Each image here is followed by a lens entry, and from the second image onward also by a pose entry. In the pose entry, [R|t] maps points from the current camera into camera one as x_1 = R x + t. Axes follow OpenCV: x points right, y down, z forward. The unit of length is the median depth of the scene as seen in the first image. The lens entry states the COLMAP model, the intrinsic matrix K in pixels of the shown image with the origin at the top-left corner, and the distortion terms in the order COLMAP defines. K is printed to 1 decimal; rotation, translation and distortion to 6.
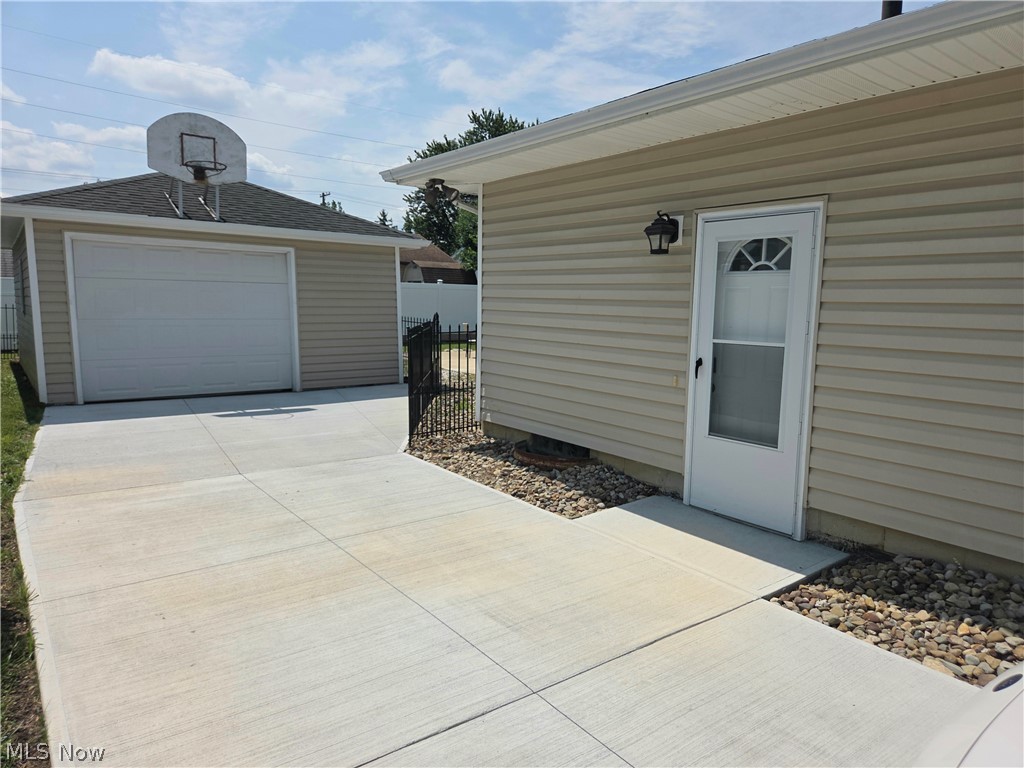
lens RADIAL K [[733.2, 0, 552.3], [0, 733.2, 386.4], [0, 0, 1]] dist [0.024833, -0.002229]
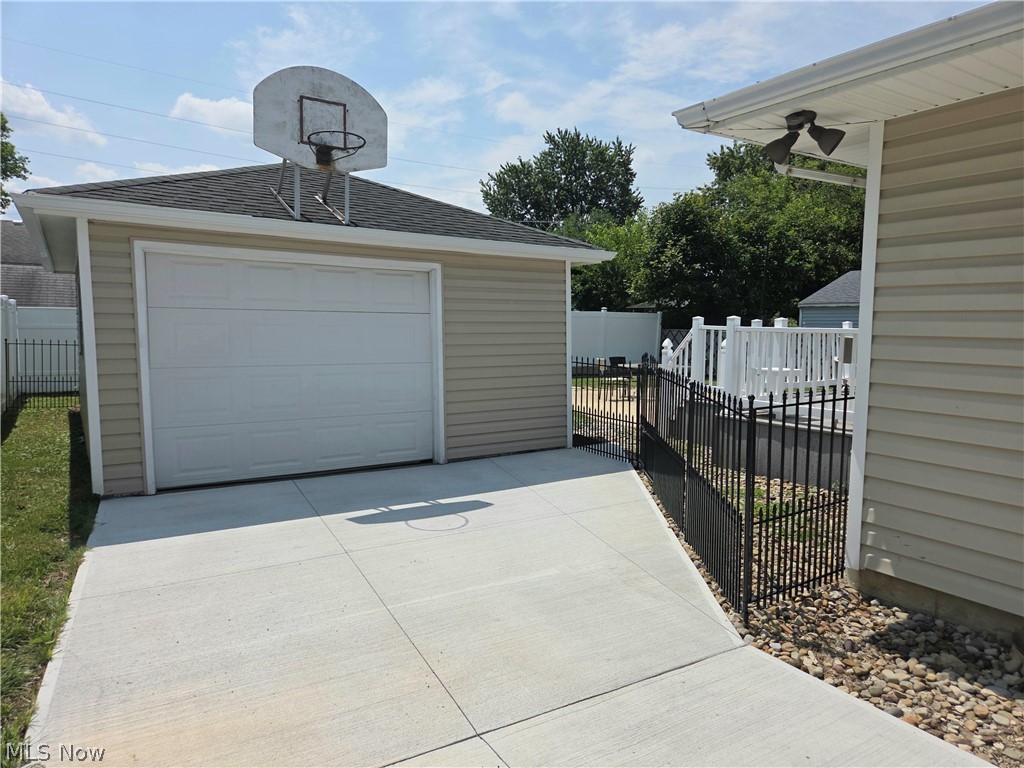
lens RADIAL K [[733.2, 0, 552.3], [0, 733.2, 386.4], [0, 0, 1]] dist [0.024833, -0.002229]
pose [[0.997111, 0.000296, -0.075957, -0.214075], [-0.002918, 0.999404, -0.034409, -0.050607], [0.075901, 0.034531, 0.996517, 0.341404]]
